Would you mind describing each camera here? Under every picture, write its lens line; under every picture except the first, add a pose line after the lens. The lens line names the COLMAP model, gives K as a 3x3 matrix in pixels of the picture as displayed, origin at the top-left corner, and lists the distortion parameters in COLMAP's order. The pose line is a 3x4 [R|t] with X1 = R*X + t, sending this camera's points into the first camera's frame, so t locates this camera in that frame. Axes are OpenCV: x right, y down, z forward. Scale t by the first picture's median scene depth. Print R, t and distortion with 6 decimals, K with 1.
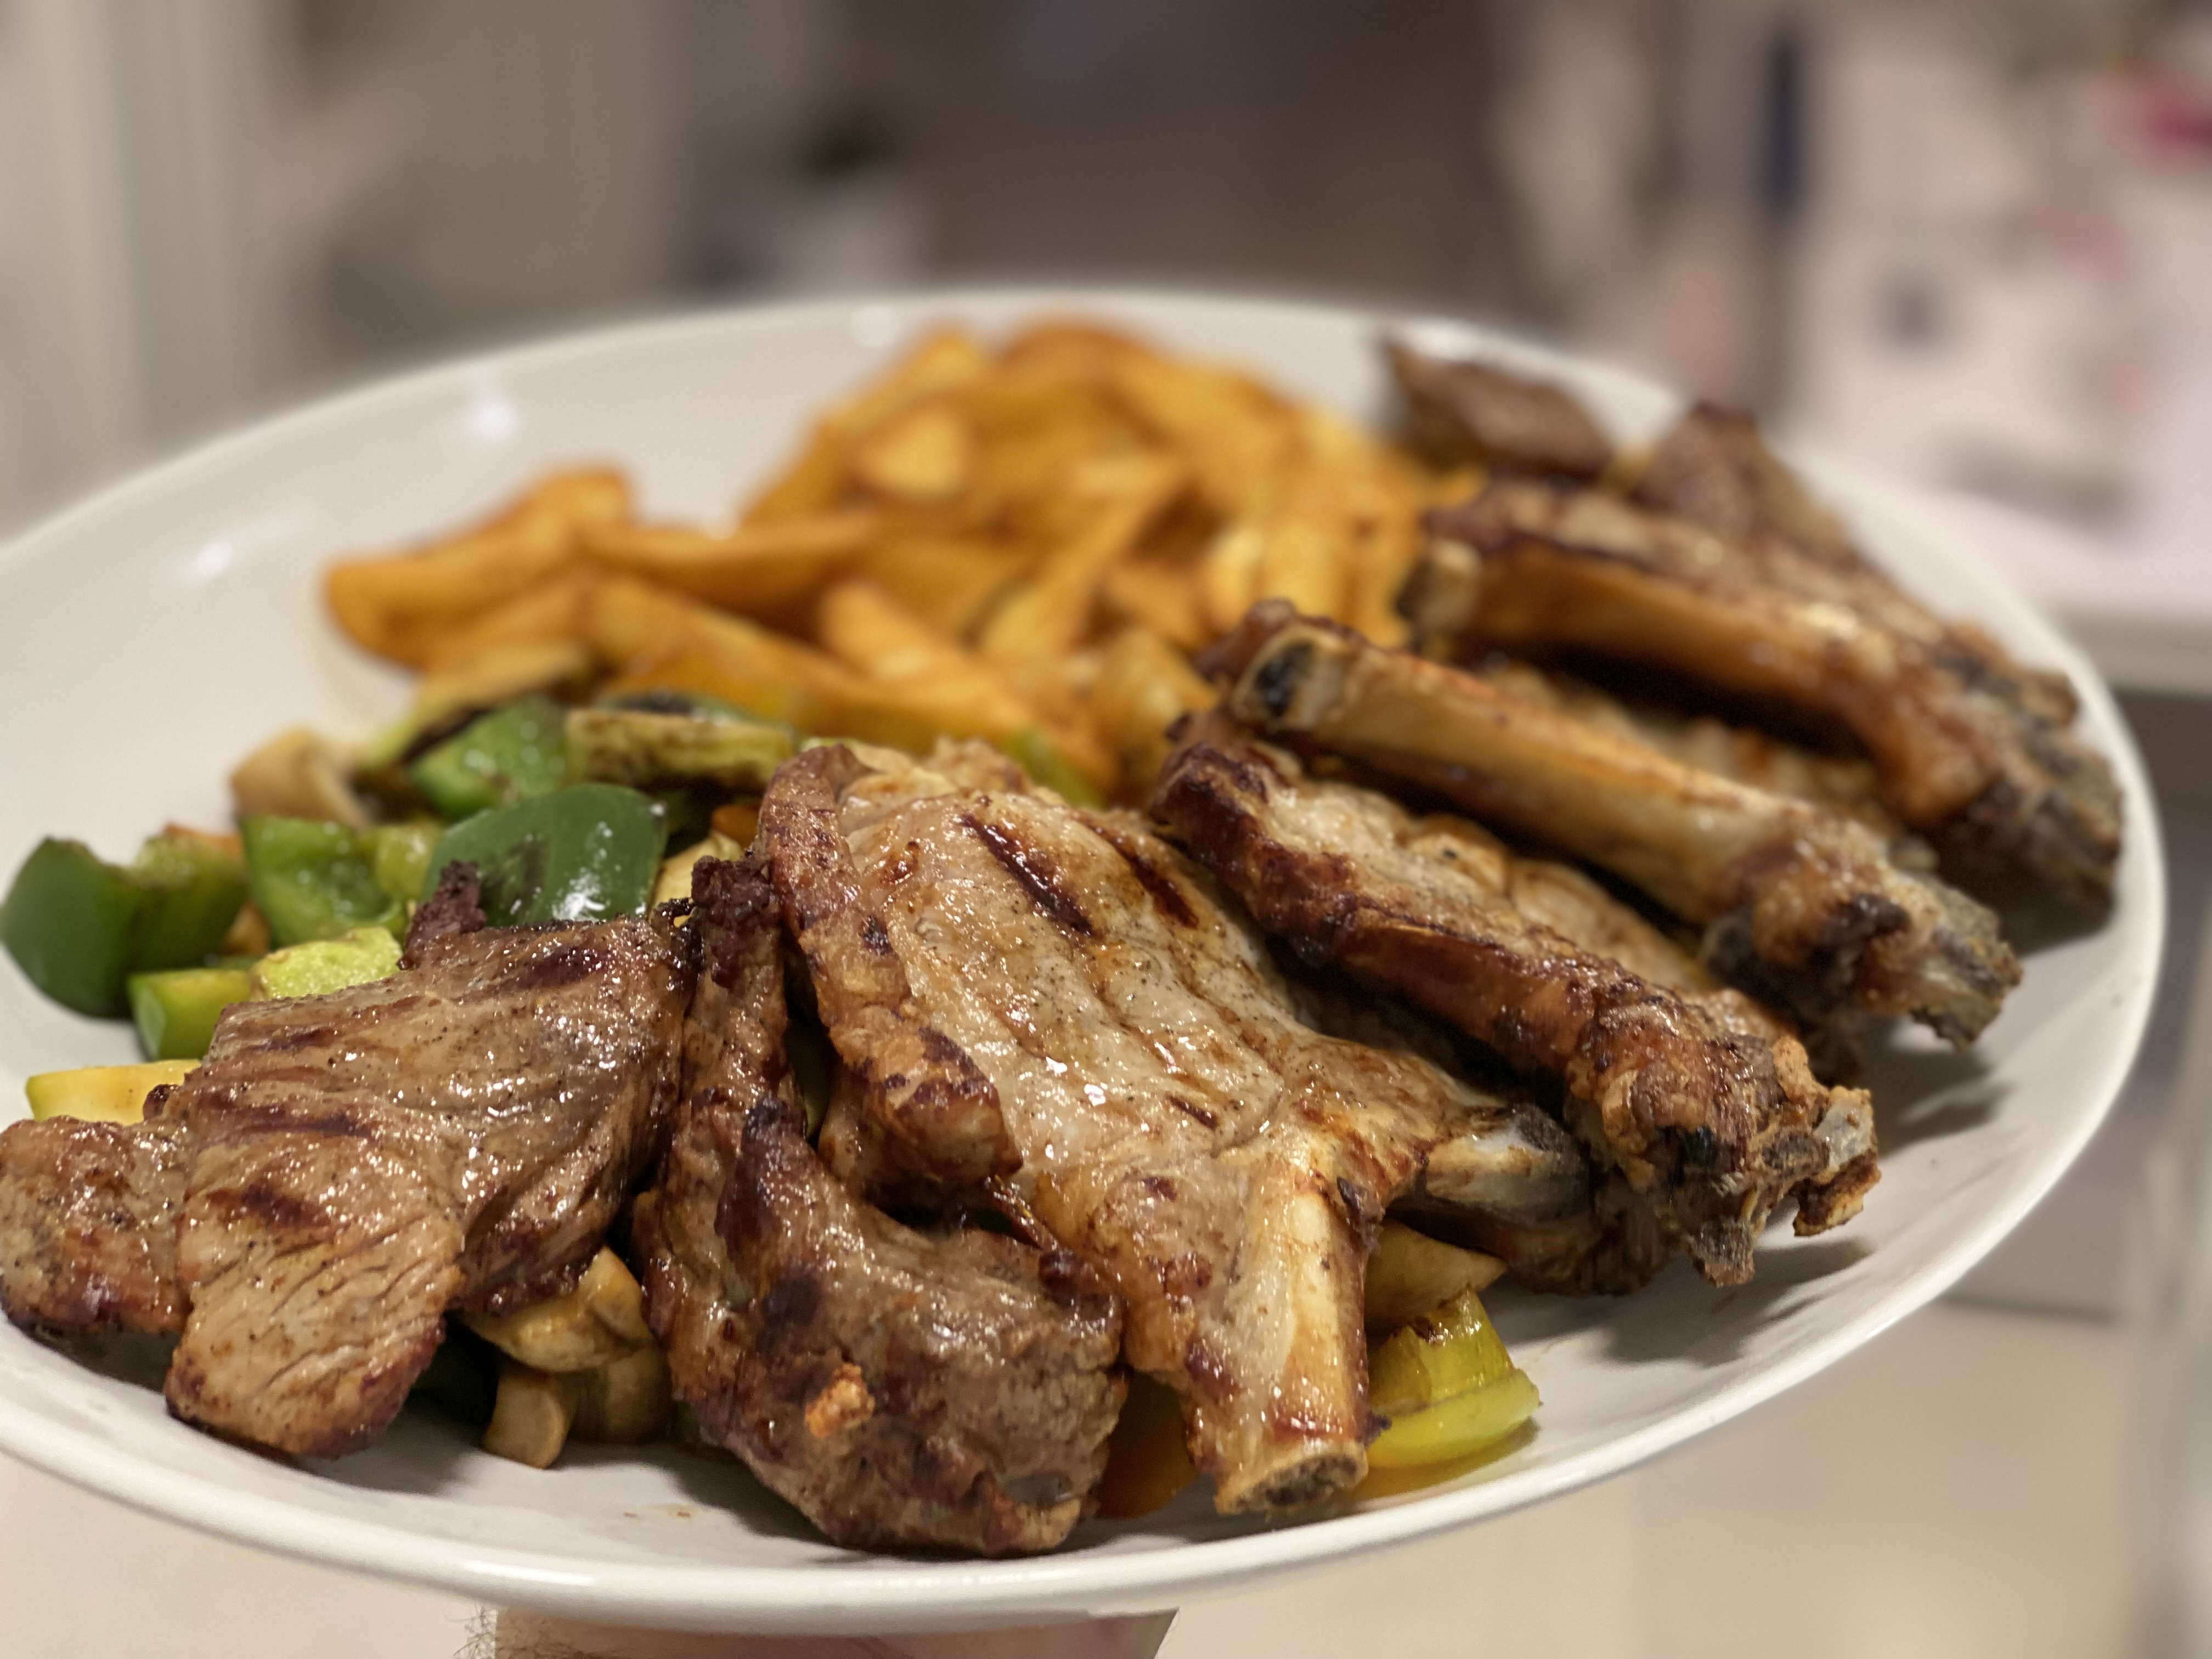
lens RADIAL K [[3336.1, 0, 1106.0], [0, 3336.1, 829.5], [0, 0, 1]] dist [0.337209, -0.745173]
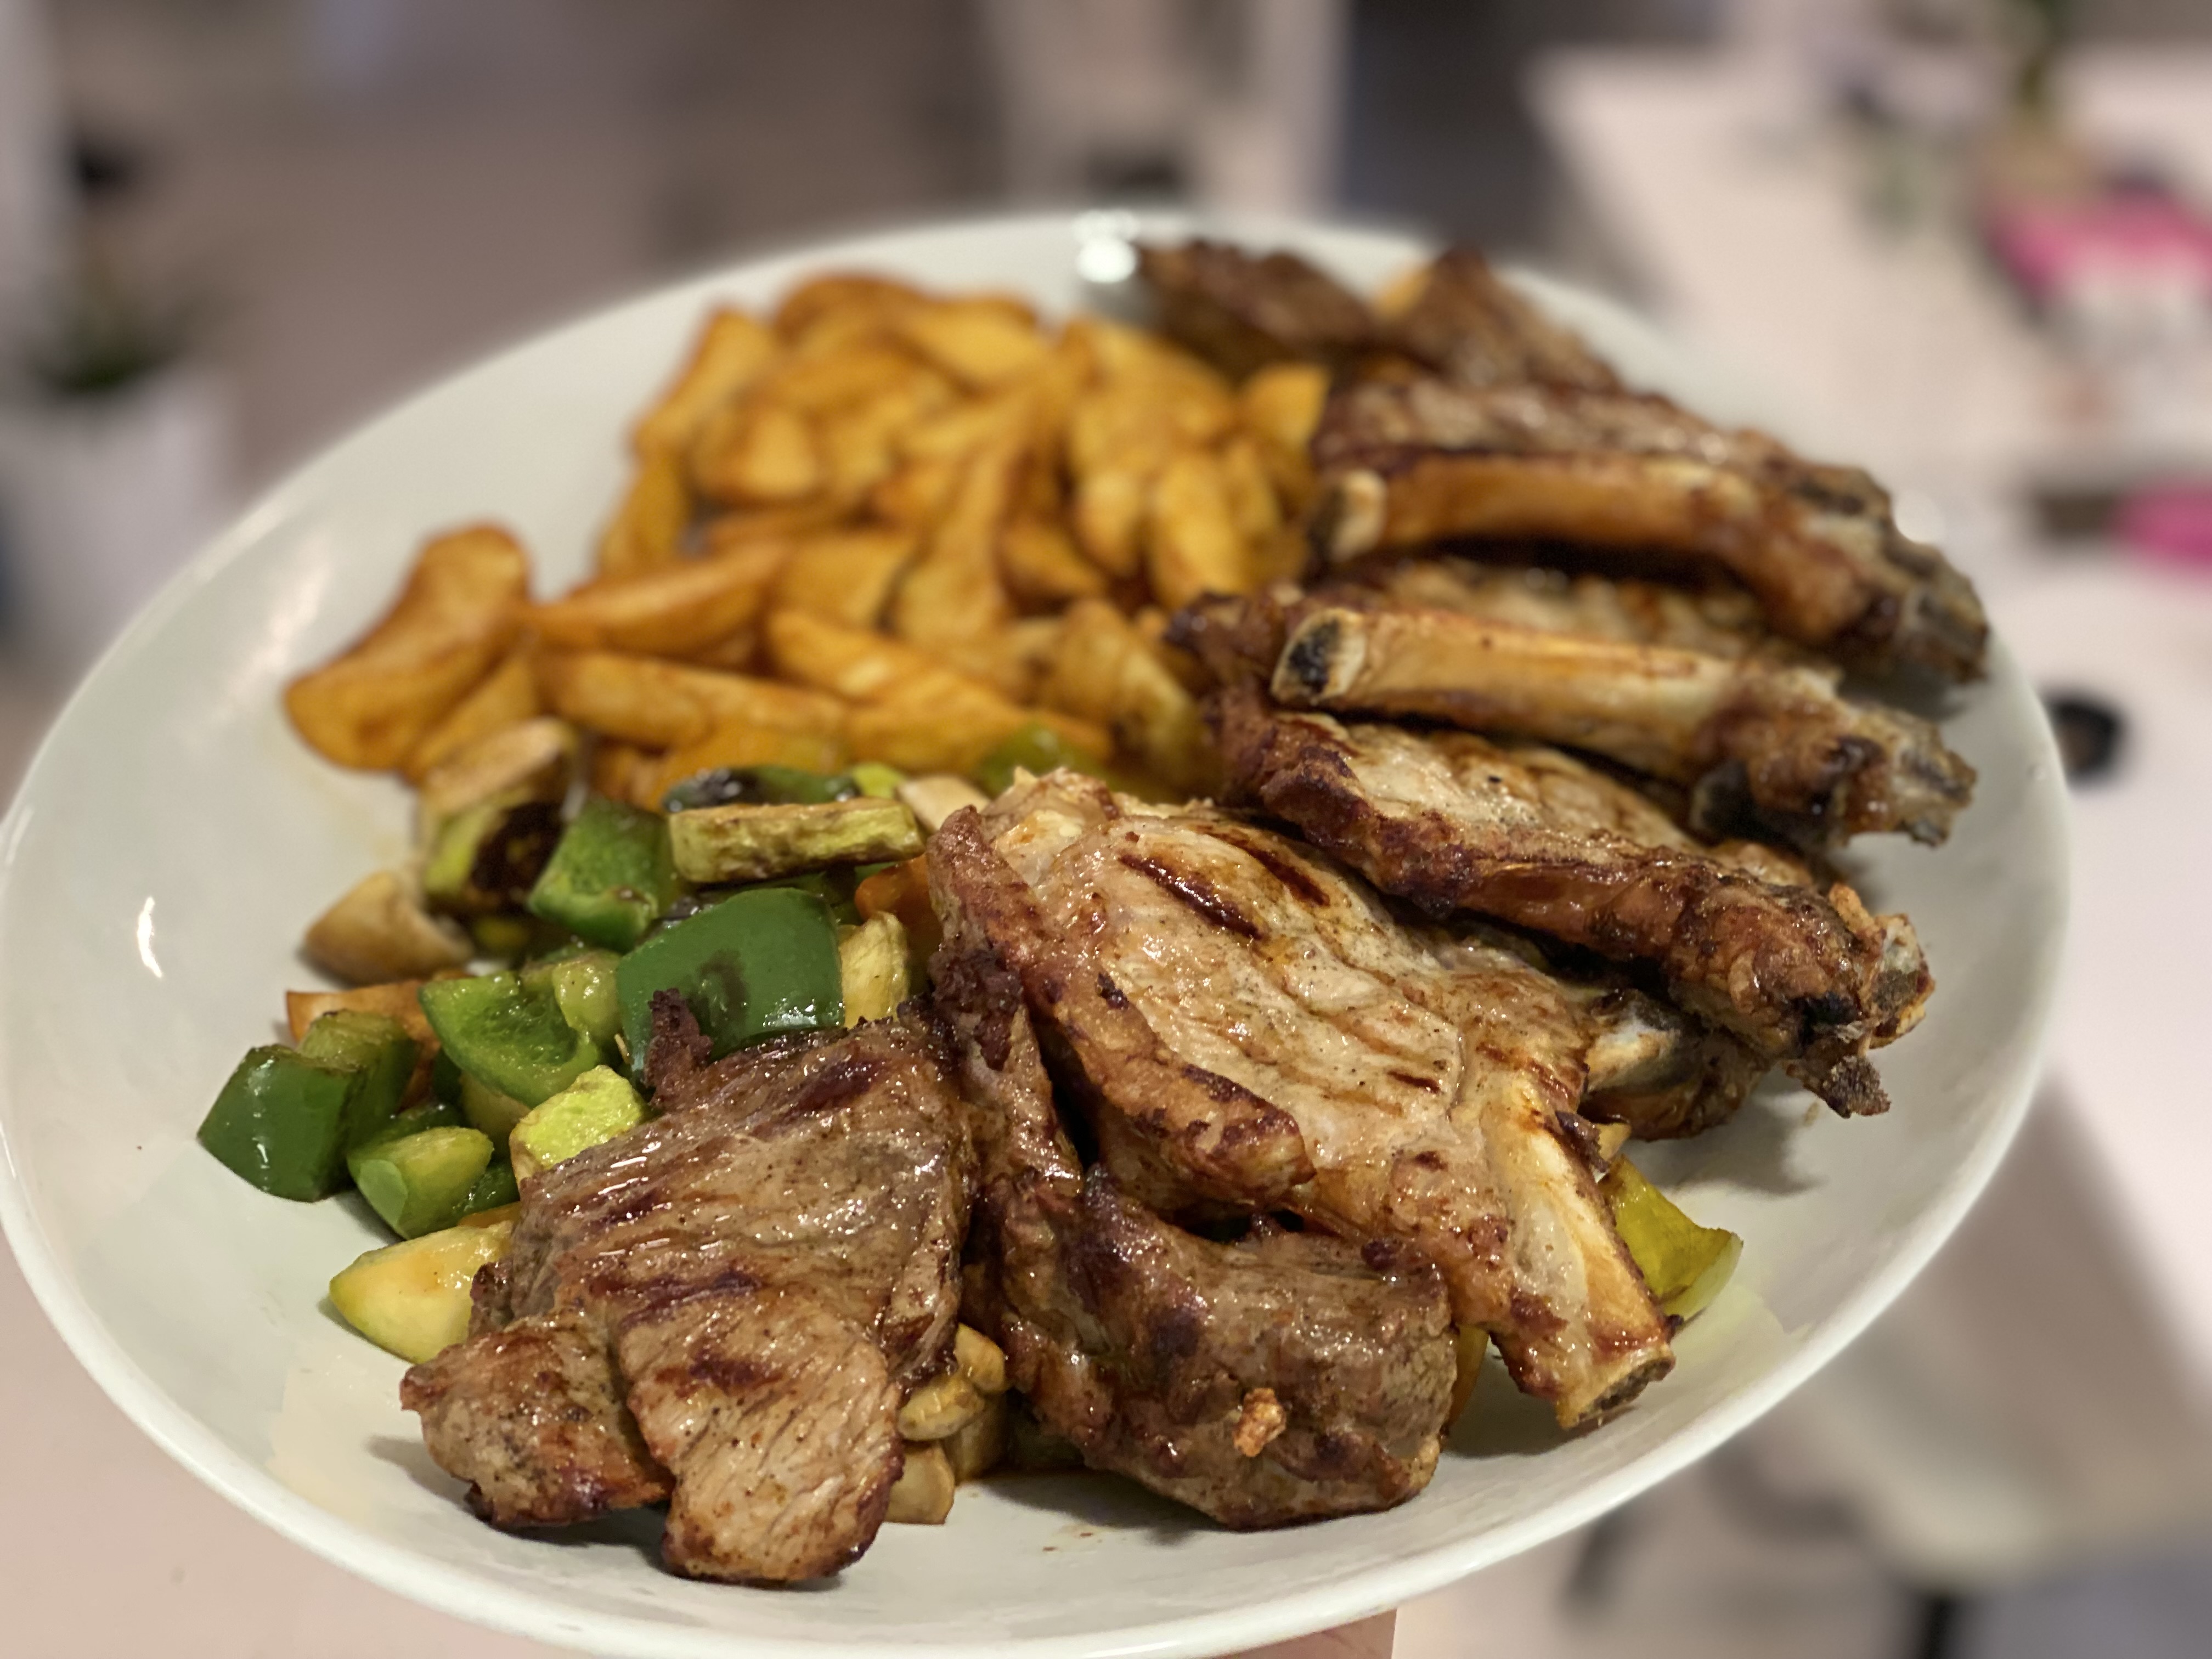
lens RADIAL K [[3364.0, 0, 1106.0], [0, 3364.0, 829.5], [0, 0, 1]] dist [0.401282, 0.016398]
pose [[0.959455, -0.217906, 0.178783, -0.263472], [0.198837, 0.972826, 0.118635, -0.157679], [-0.199776, -0.078277, 0.976710, -0.099691]]
